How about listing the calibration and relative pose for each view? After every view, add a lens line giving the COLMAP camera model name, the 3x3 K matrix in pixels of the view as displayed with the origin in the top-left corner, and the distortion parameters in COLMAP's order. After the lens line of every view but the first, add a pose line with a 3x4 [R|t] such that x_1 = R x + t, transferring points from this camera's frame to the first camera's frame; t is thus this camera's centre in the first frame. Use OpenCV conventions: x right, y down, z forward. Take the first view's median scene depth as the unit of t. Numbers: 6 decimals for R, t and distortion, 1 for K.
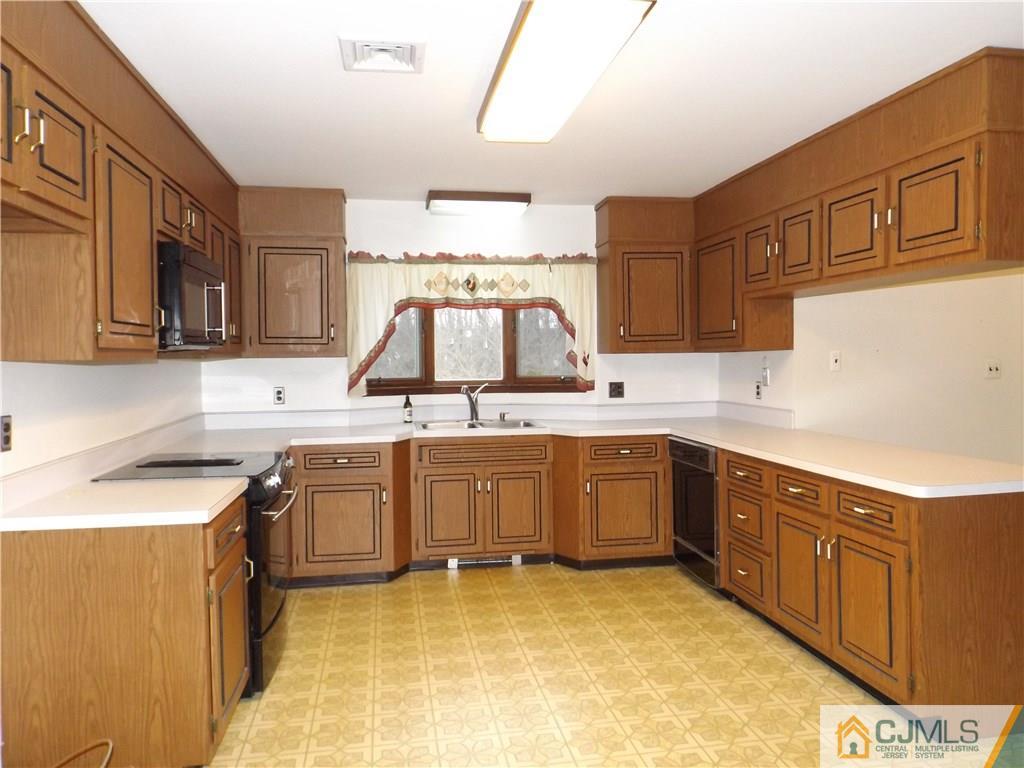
lens RADIAL K [[730.7, 0, 495.6], [0, 730.7, 379.5], [0, 0, 1]] dist [0.021079, -0.044197]
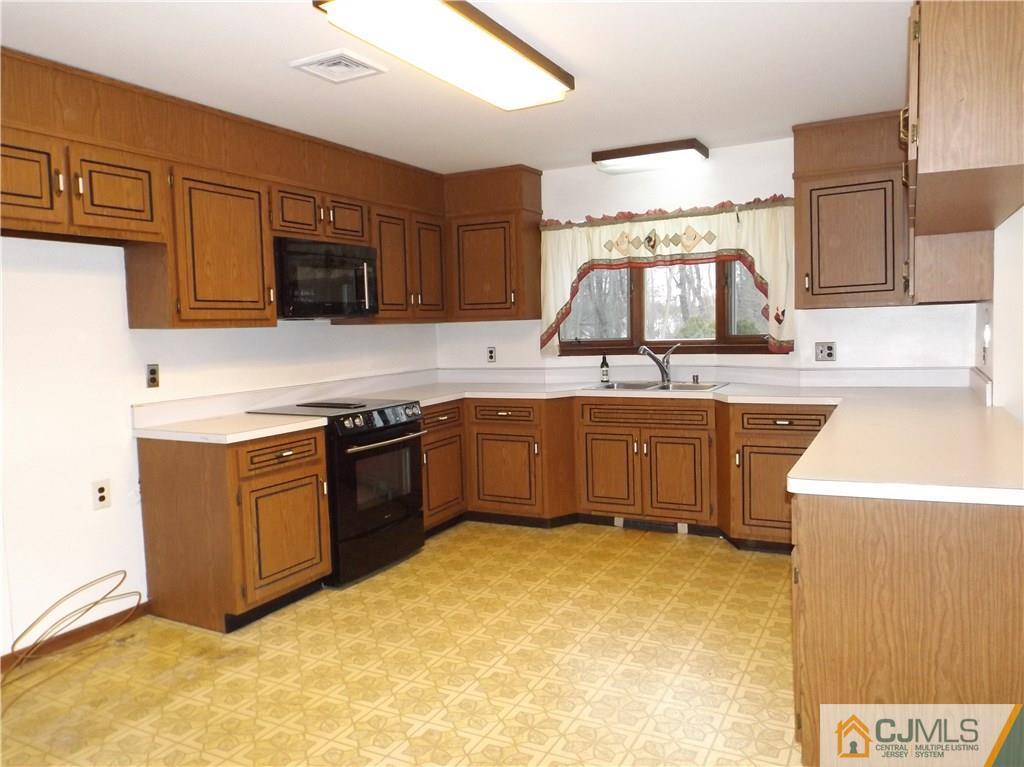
lens RADIAL K [[739.0, 0, 512.0], [0, 739.0, 383.5], [0, 0, 1]] dist [0.004839, -0.052841]
pose [[0.799110, 0.033394, -0.600257, 0.430314], [0.003947, 0.998143, 0.060784, -0.002710], [0.601172, -0.050942, 0.797494, 0.101906]]
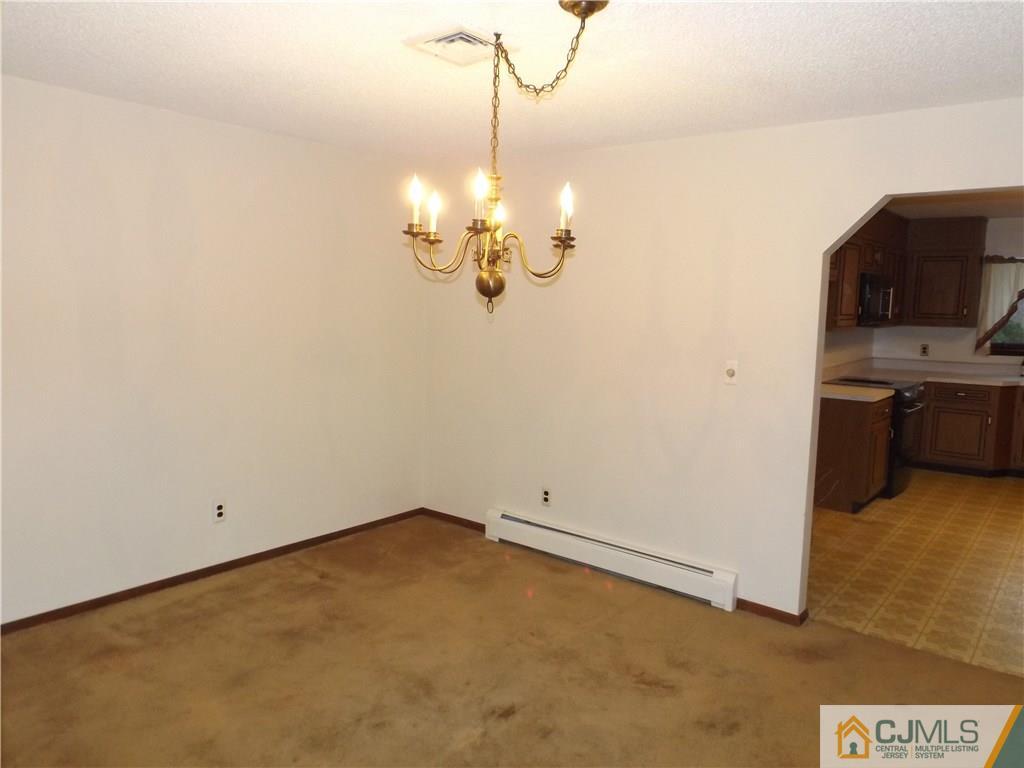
lens RADIAL K [[718.4, 0, 512.0], [0, 718.4, 384.0], [0, 0, 1]] dist [0.021435, -0.030413]
pose [[0.665486, 0.102888, -0.739285, 0.267679], [-0.043363, 0.994110, 0.099319, -0.021475], [0.745150, -0.034038, 0.666028, -0.694391]]
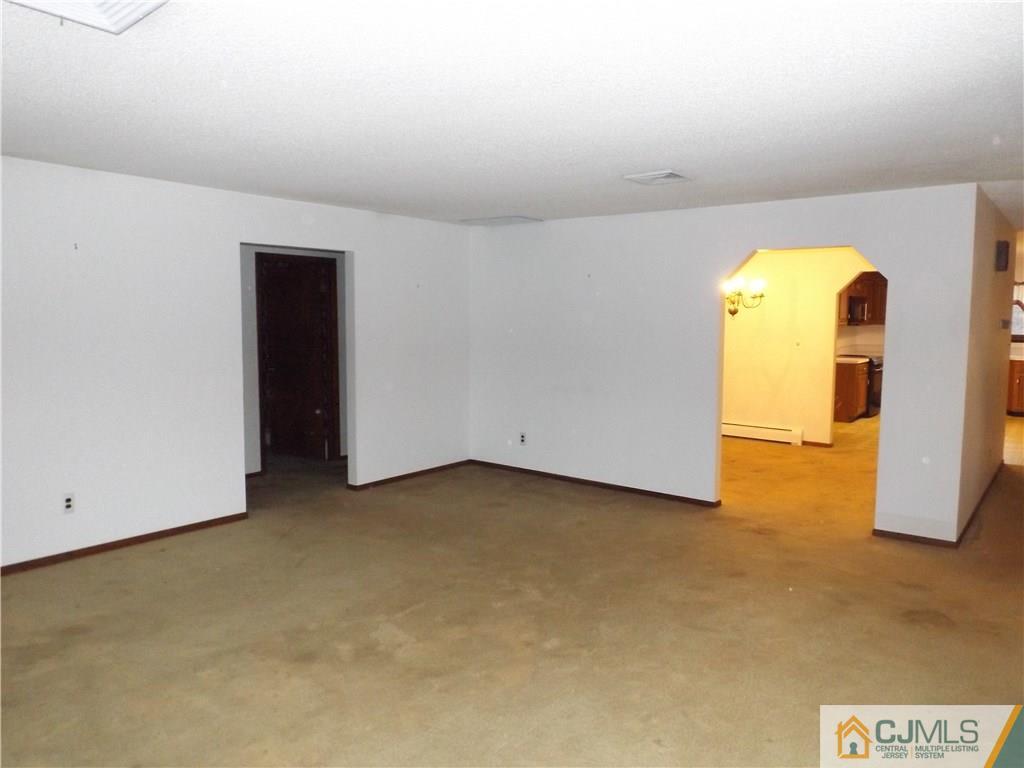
lens RADIAL K [[730.7, 0, 495.6], [0, 730.7, 379.5], [0, 0, 1]] dist [0.021079, -0.044197]
pose [[0.673715, 0.075414, -0.735133, 0.709793], [-0.027000, 0.996627, 0.077495, 0.000086], [0.738497, -0.032361, 0.673479, -1.833043]]
